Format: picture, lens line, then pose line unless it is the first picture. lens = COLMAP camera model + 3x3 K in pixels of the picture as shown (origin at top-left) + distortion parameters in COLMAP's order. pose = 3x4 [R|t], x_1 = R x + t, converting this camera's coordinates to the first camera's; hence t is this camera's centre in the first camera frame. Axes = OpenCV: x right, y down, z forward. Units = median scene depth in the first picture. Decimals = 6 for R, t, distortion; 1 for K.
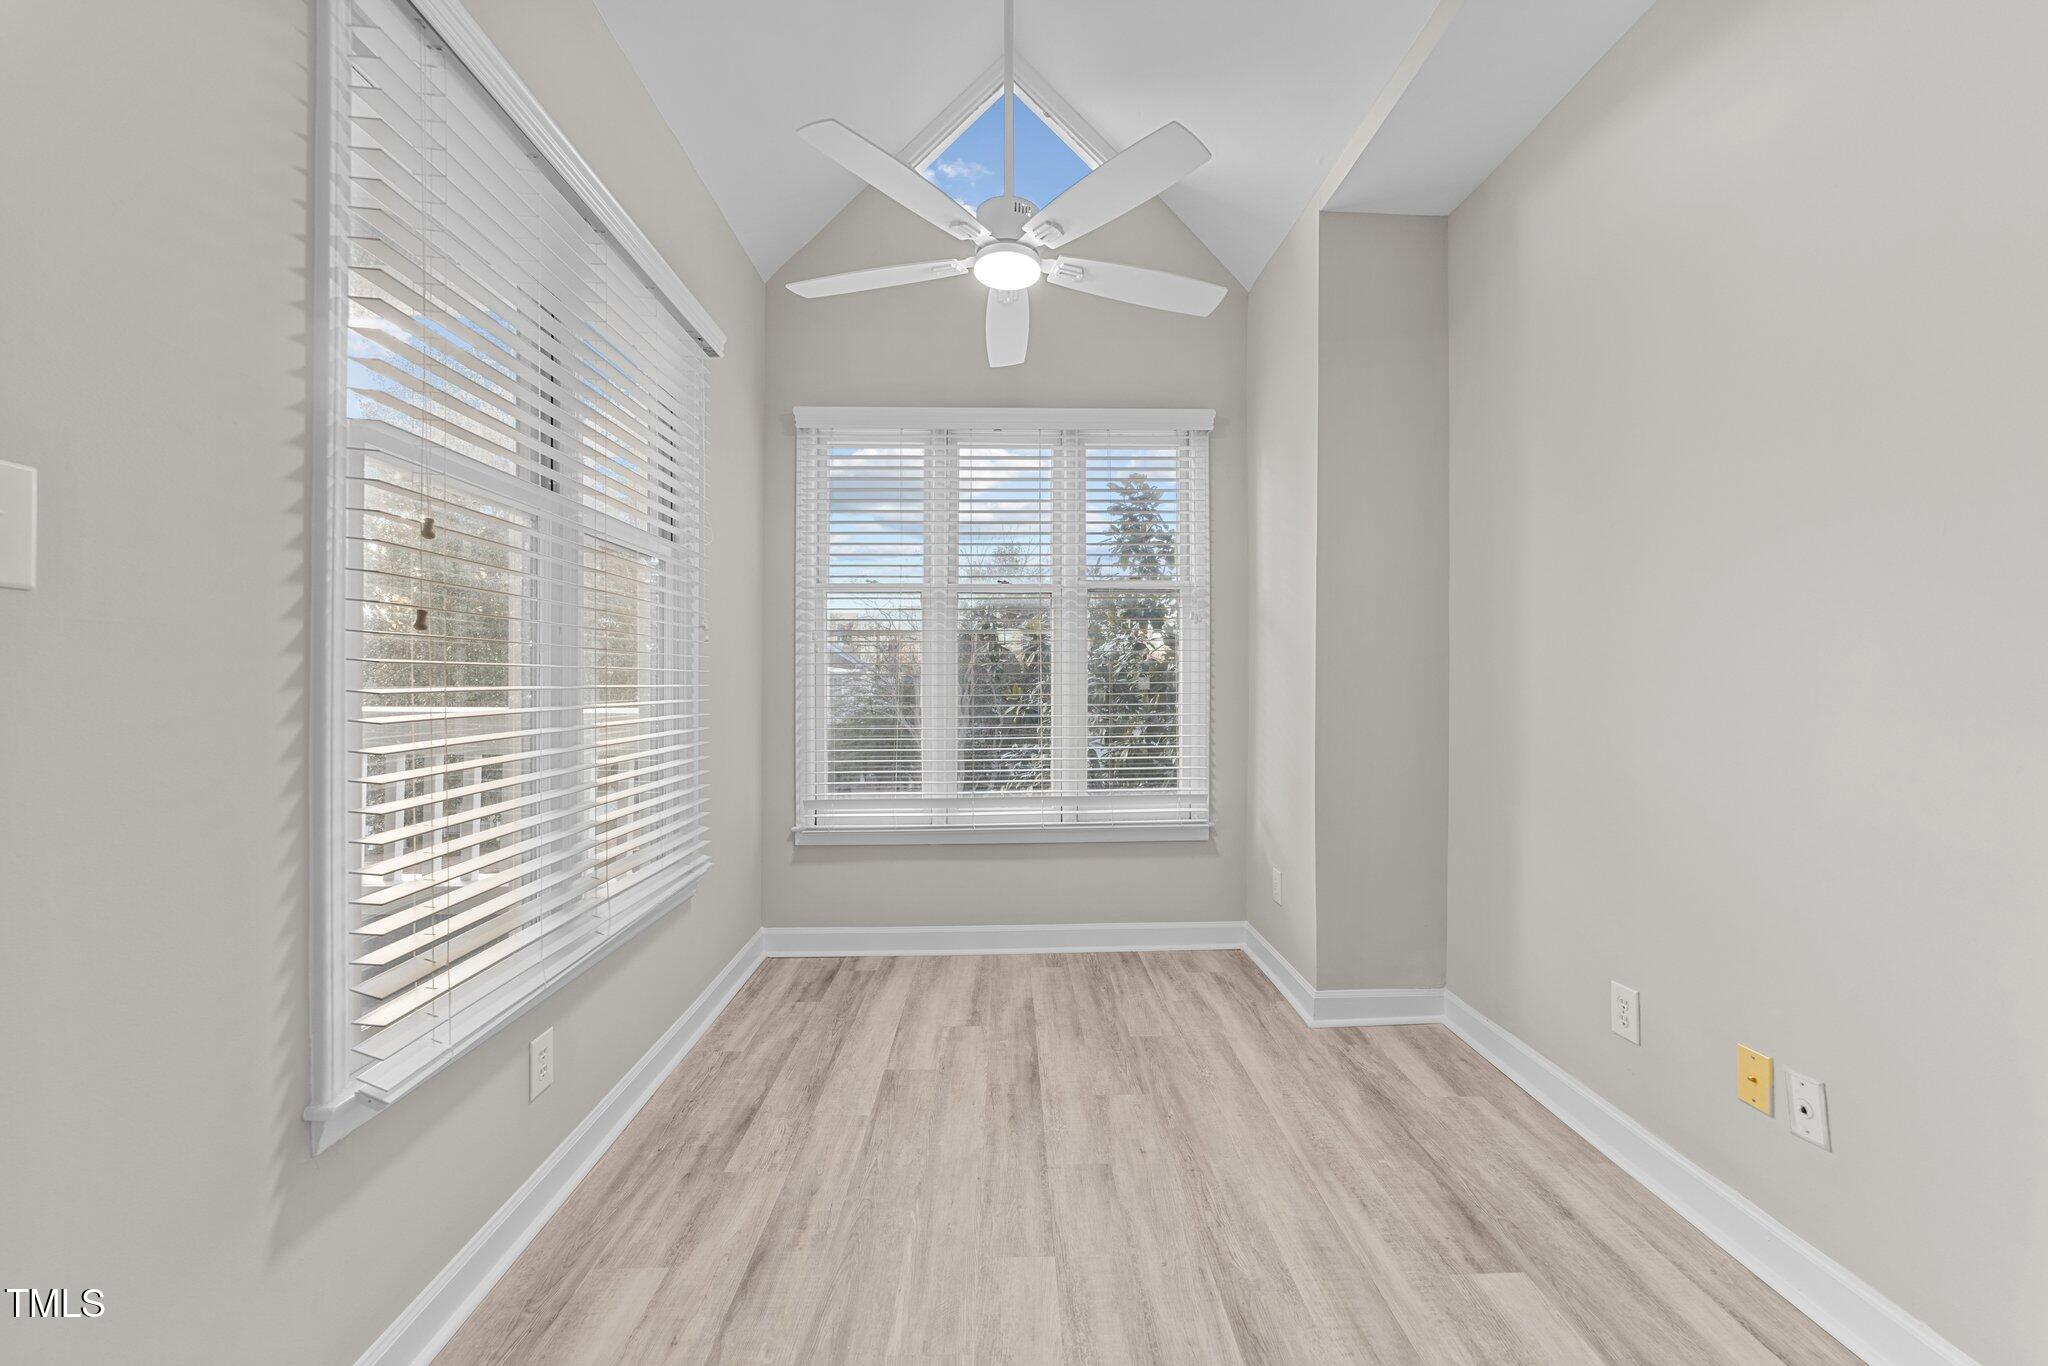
lens RADIAL K [[784.6, 0, 1021.8], [0, 784.6, 680.5], [0, 0, 1]] dist [-0.015240, 0.007020]
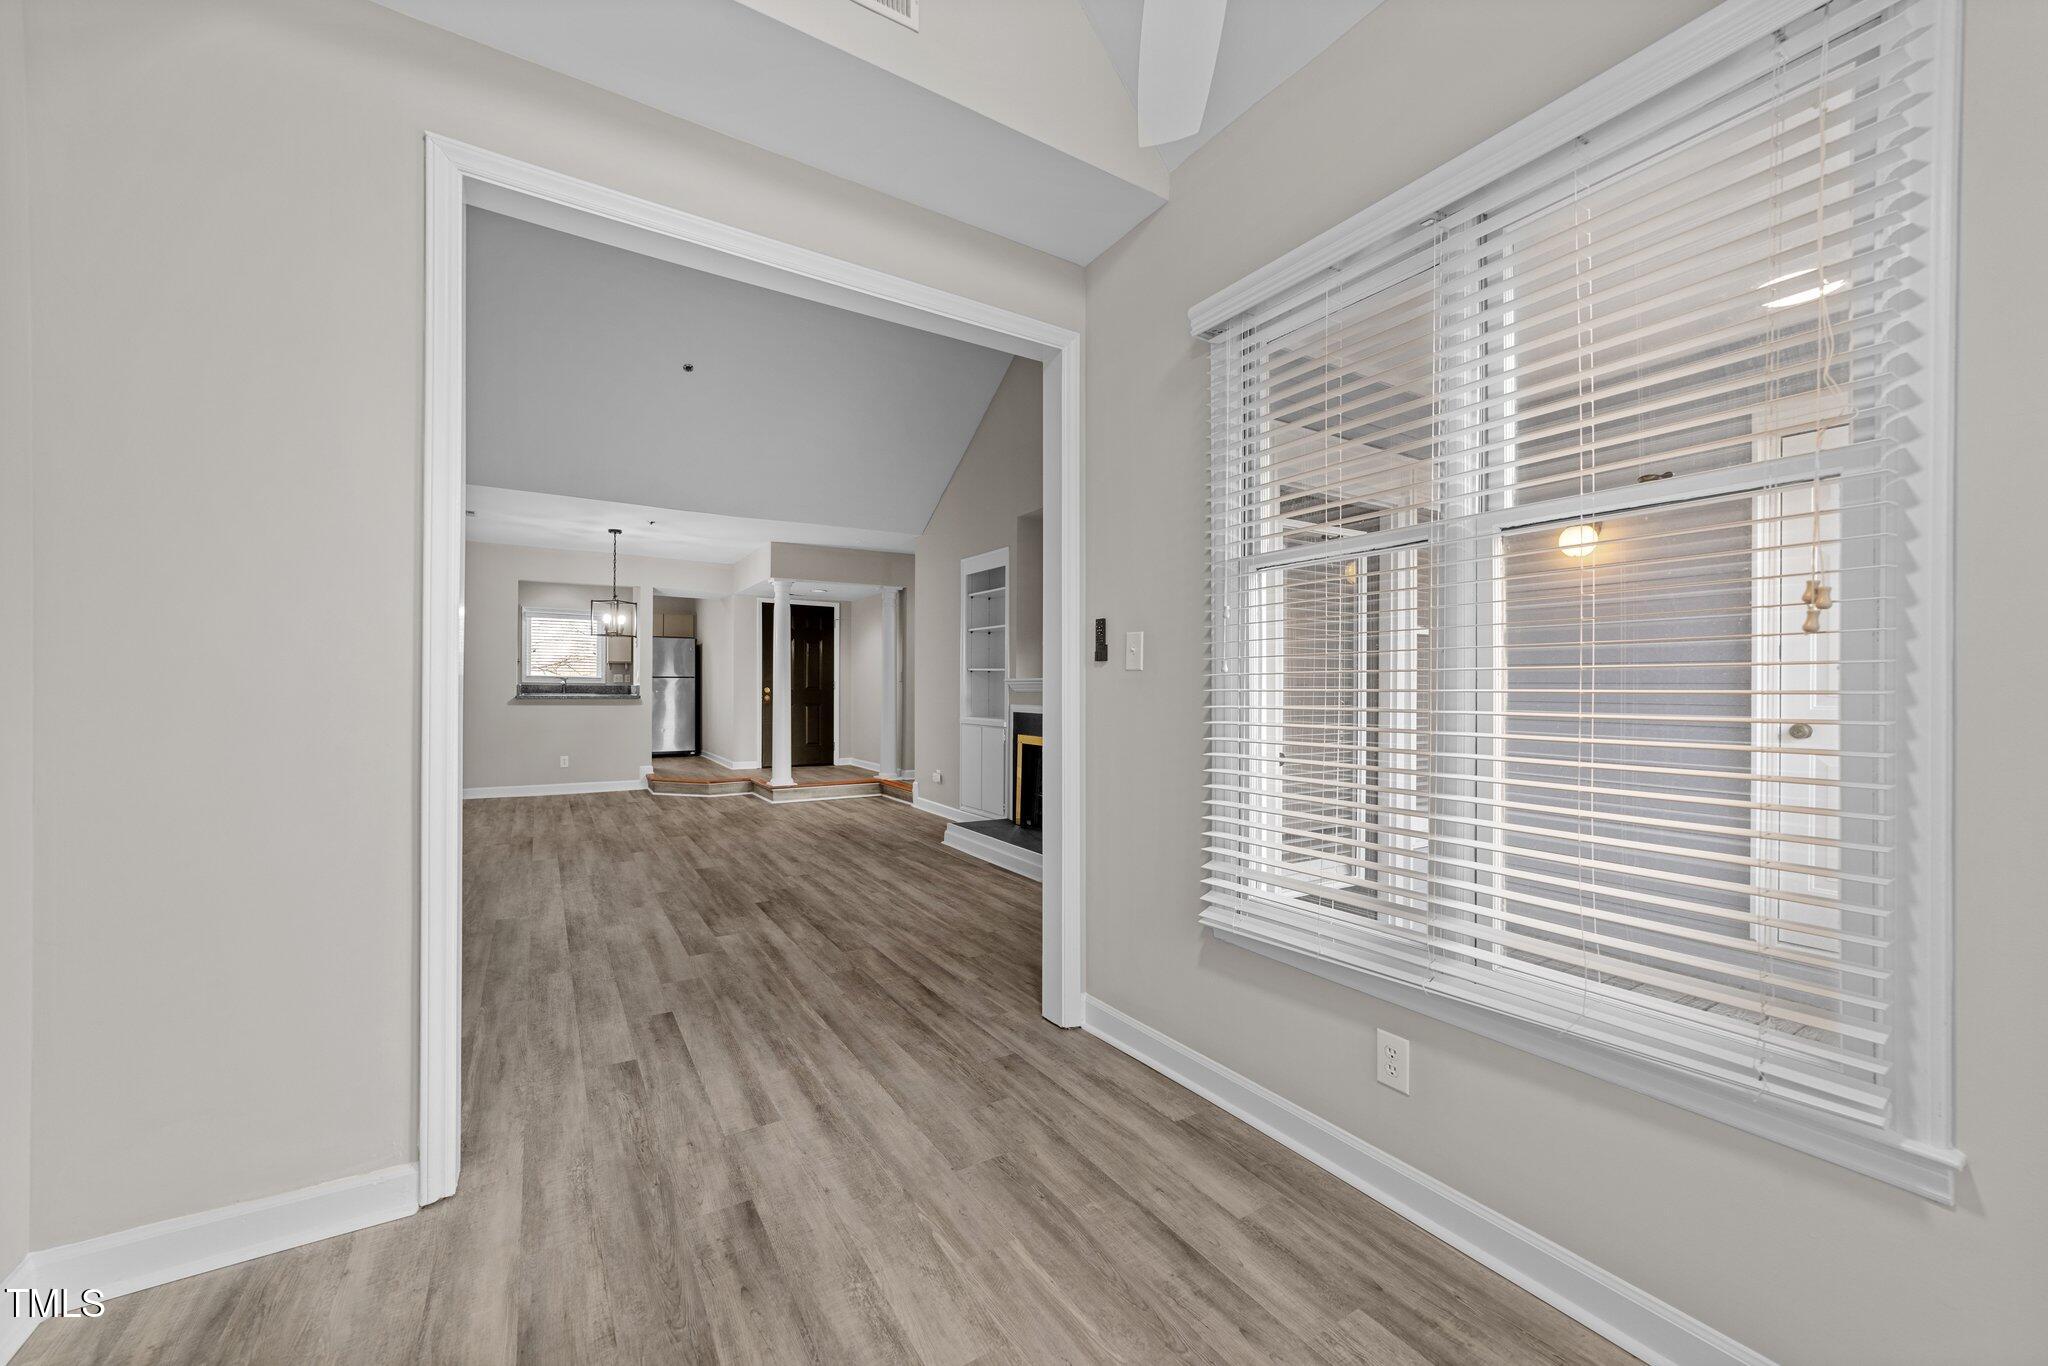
lens RADIAL K [[784.6, 0, 1018.3], [0, 784.6, 693.2], [0, 0, 1]] dist [-0.015240, 0.007020]
pose [[-0.864604, -0.001370, -0.502452, 0.316700], [-0.004018, 0.999983, 0.004187, -0.013323], [0.502438, 0.005639, -0.864595, 1.441766]]
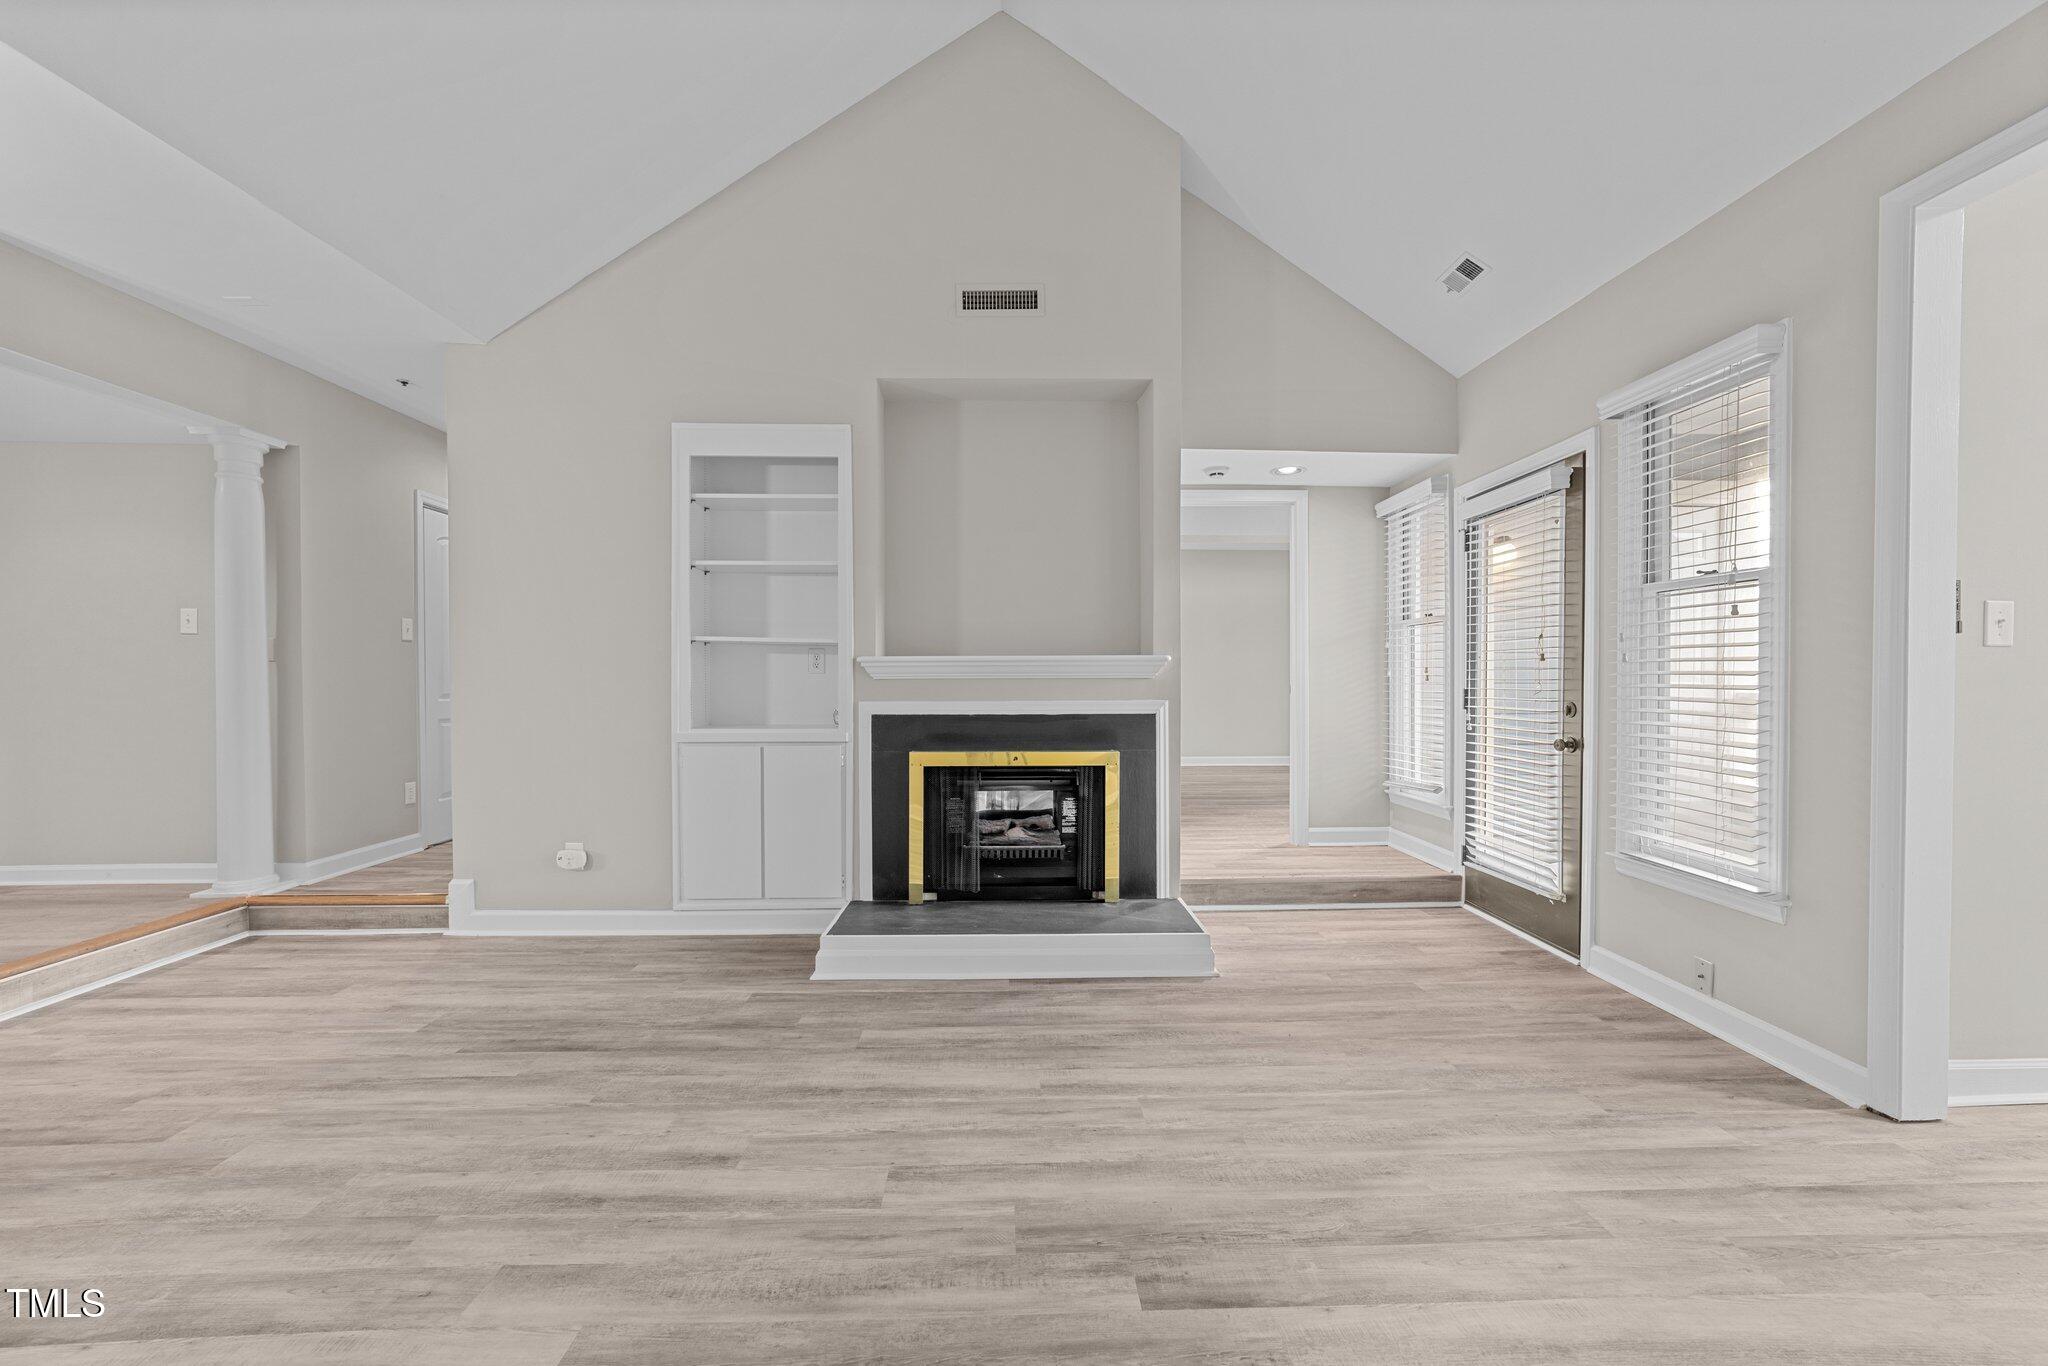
lens RADIAL K [[784.6, 0, 1029.4], [0, 784.6, 682.8], [0, 0, 1]] dist [-0.015240, 0.007020]
pose [[0.007919, 0.005887, -0.999951, 0.588383], [0.003611, 0.999976, 0.005916, -0.007691], [0.999962, -0.003657, 0.007898, -1.006038]]
